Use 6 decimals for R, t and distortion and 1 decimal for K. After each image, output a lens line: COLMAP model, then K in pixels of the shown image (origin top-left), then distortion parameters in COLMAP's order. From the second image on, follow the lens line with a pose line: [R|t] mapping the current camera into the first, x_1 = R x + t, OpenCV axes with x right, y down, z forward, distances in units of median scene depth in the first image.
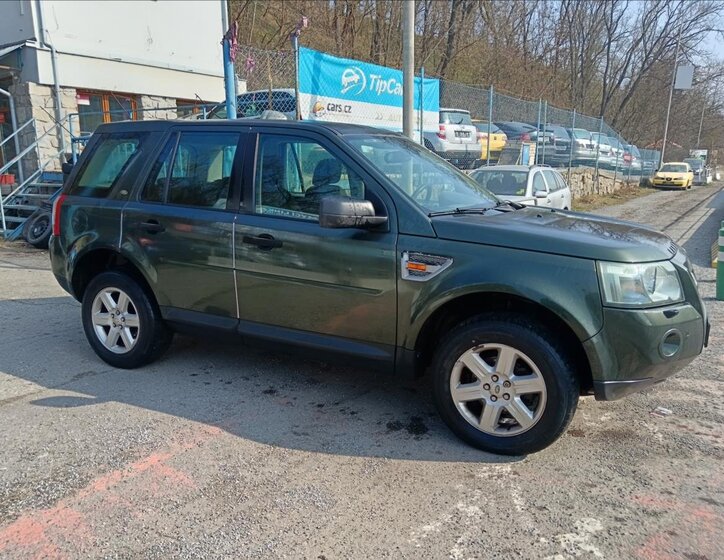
lens RADIAL K [[583.4, 0, 359.8], [0, 583.4, 281.0], [0, 0, 1]] dist [-0.001567, -0.000860]
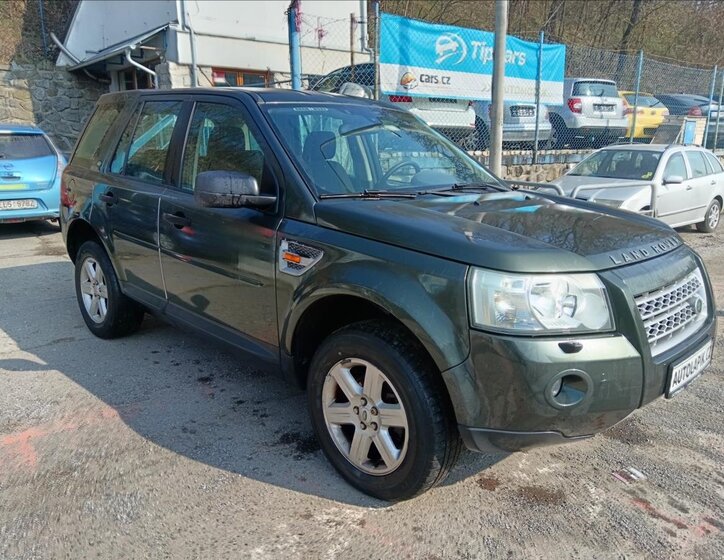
lens RADIAL K [[583.4, 0, 363.5], [0, 583.4, 280.3], [0, 0, 1]] dist [-0.001567, -0.000860]
pose [[0.954090, 0.077388, -0.289348, 0.315926], [-0.067465, 0.996745, 0.044130, -0.025859], [0.291822, -0.022583, 0.956206, 0.159960]]
